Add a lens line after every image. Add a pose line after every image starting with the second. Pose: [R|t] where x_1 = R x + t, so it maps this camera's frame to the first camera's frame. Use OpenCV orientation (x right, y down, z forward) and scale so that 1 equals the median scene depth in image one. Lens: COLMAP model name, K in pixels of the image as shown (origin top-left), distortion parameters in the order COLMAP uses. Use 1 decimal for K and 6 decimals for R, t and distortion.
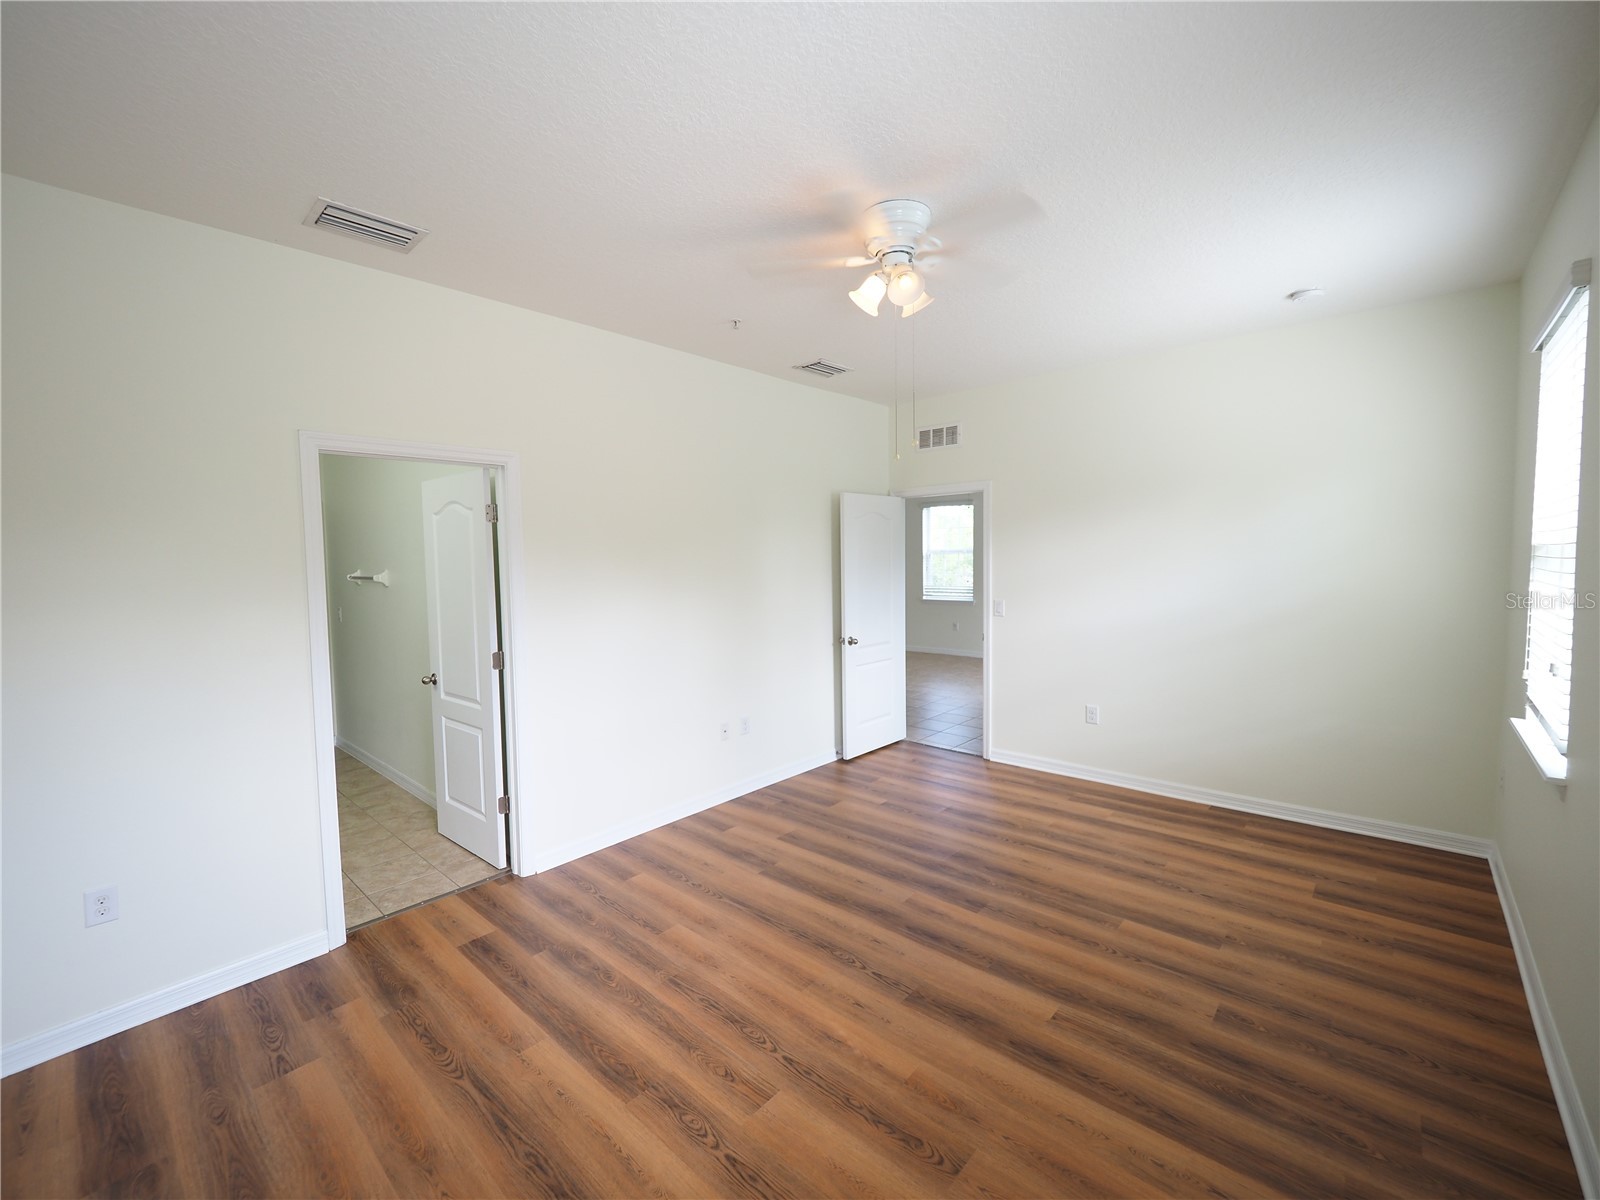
lens RADIAL K [[676.2, 0, 788.8], [0, 676.2, 602.2], [0, 0, 1]] dist [-0.006738, 0.000640]
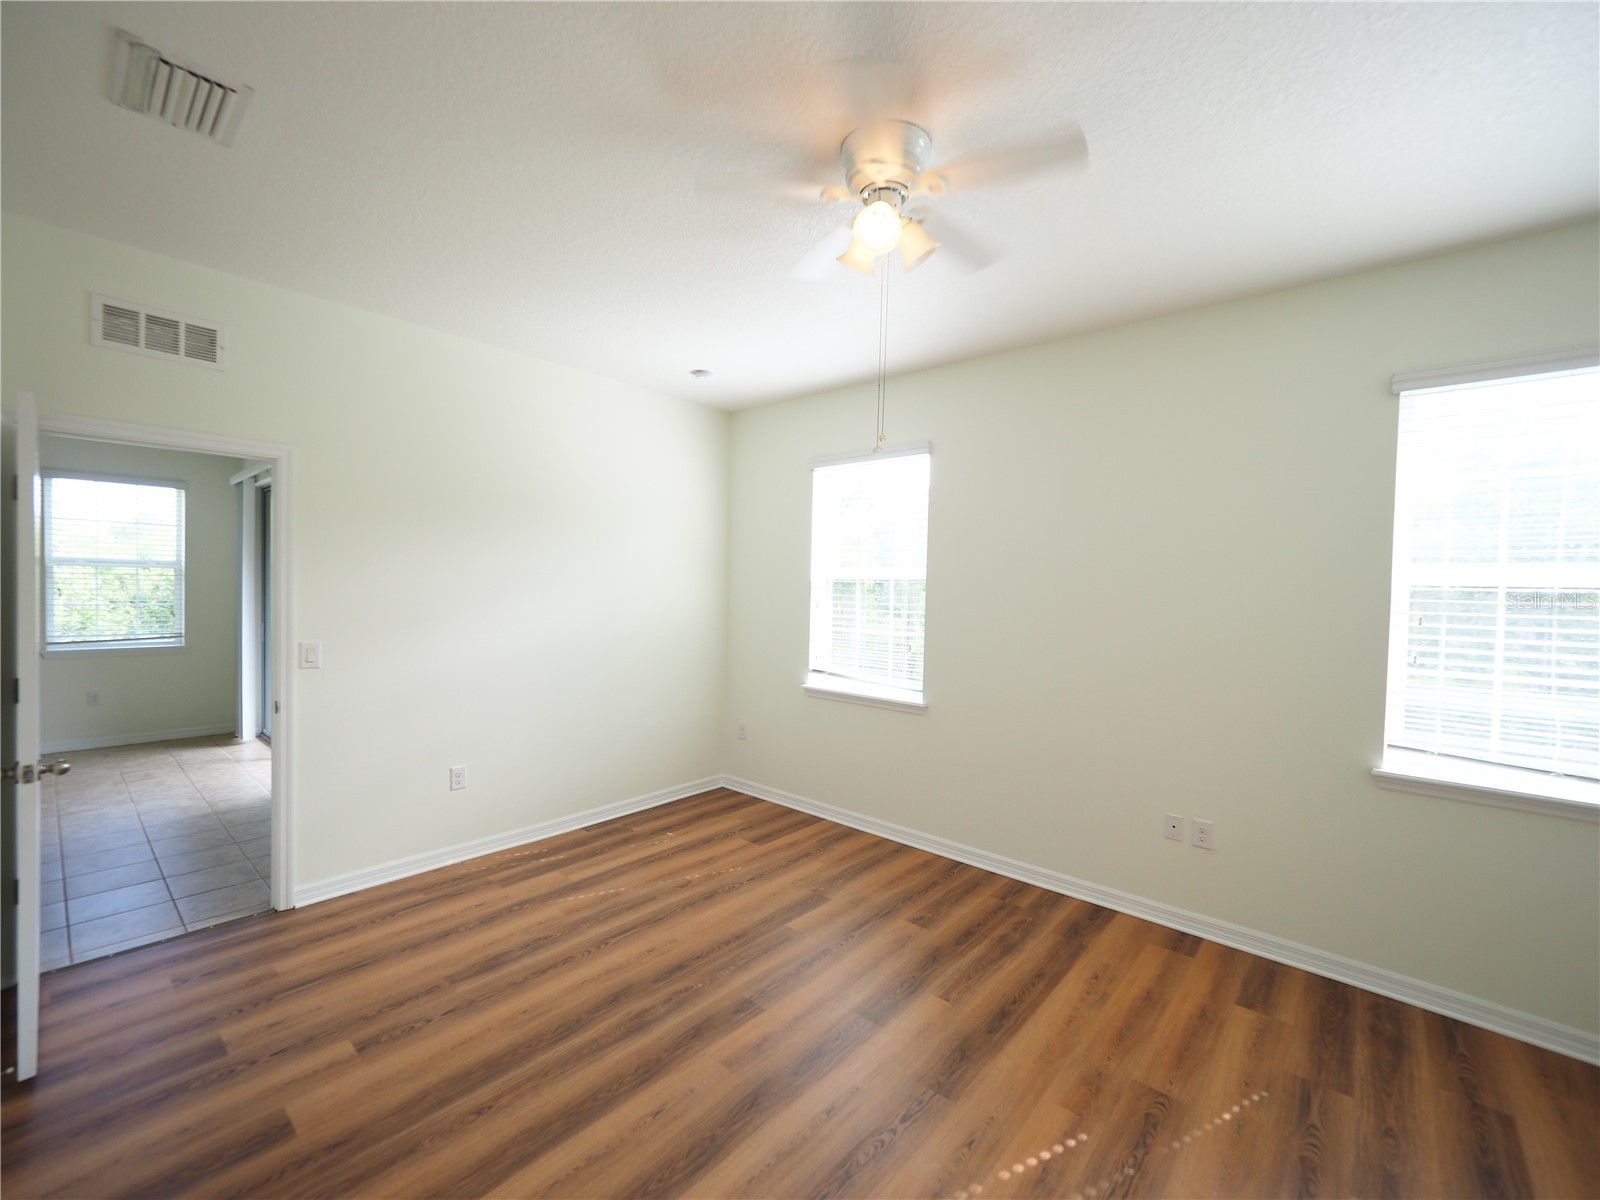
lens RADIAL K [[676.2, 0, 797.0], [0, 676.2, 609.3], [0, 0, 1]] dist [-0.006738, 0.000640]
pose [[-0.023202, -0.019271, 0.999545, -0.470246], [0.044117, 0.998820, 0.020281, -0.038669], [-0.998757, 0.044567, -0.022325, 0.838665]]
